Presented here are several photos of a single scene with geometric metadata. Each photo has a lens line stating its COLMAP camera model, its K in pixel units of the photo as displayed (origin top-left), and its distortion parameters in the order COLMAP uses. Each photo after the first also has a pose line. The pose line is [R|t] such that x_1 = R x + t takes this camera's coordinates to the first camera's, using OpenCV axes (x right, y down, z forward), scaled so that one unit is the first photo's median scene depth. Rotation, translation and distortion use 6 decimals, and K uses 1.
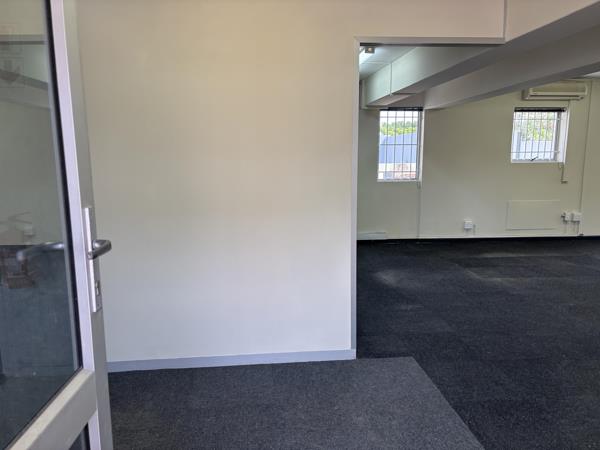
lens RADIAL K [[461.4, 0, 300.0], [0, 461.4, 225.0], [0, 0, 1]] dist [0.030552, -0.002435]
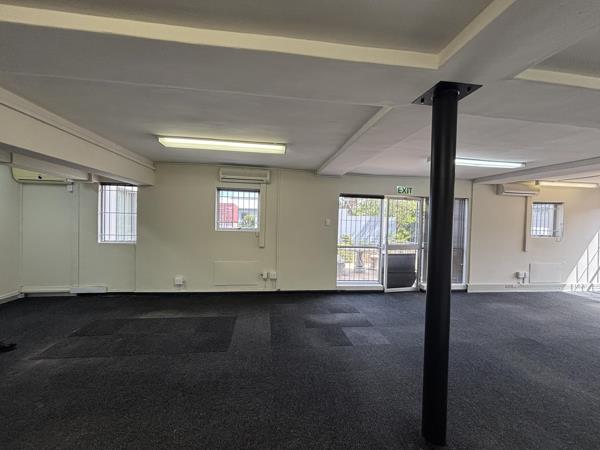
lens RADIAL K [[251.2, 0, 300.0], [0, 251.2, 225.0], [0, 0, 1]] dist [0.002135, 0.000217]
pose [[0.998271, 0.029437, 0.050874, 0.661696], [-0.023054, 0.992290, -0.121775, -0.075190], [-0.054067, 0.120392, 0.991253, 0.333266]]
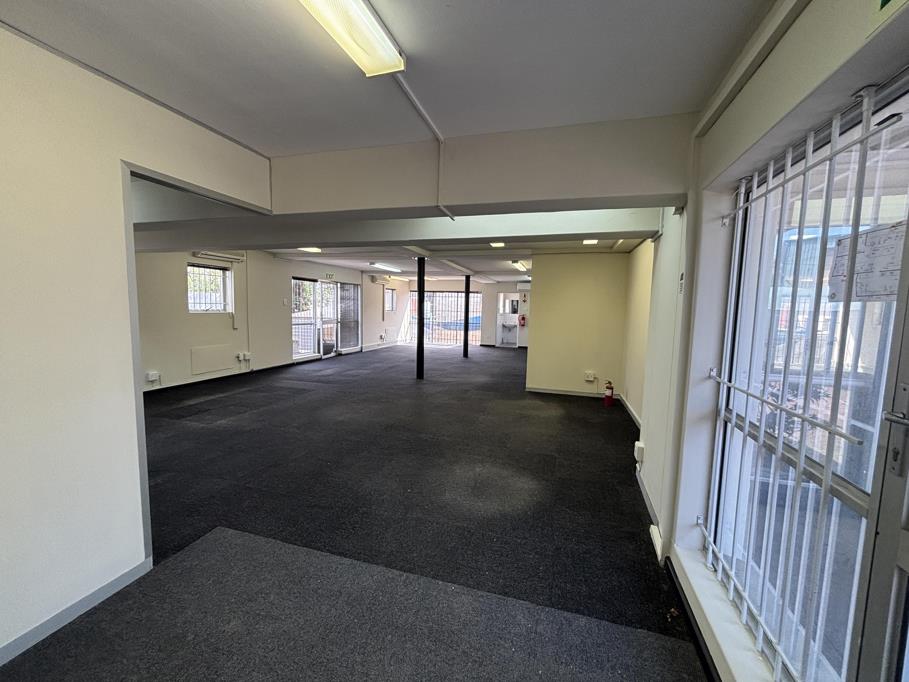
lens RADIAL K [[367.0, 0, 454.5], [0, 367.0, 341.0], [0, 0, 1]] dist [0.000854, 0.000231]
pose [[0.369993, -0.072957, 0.926165, -0.114892], [0.115450, 0.992795, 0.032085, -0.026178], [-0.921833, 0.095055, 0.375750, 0.122513]]
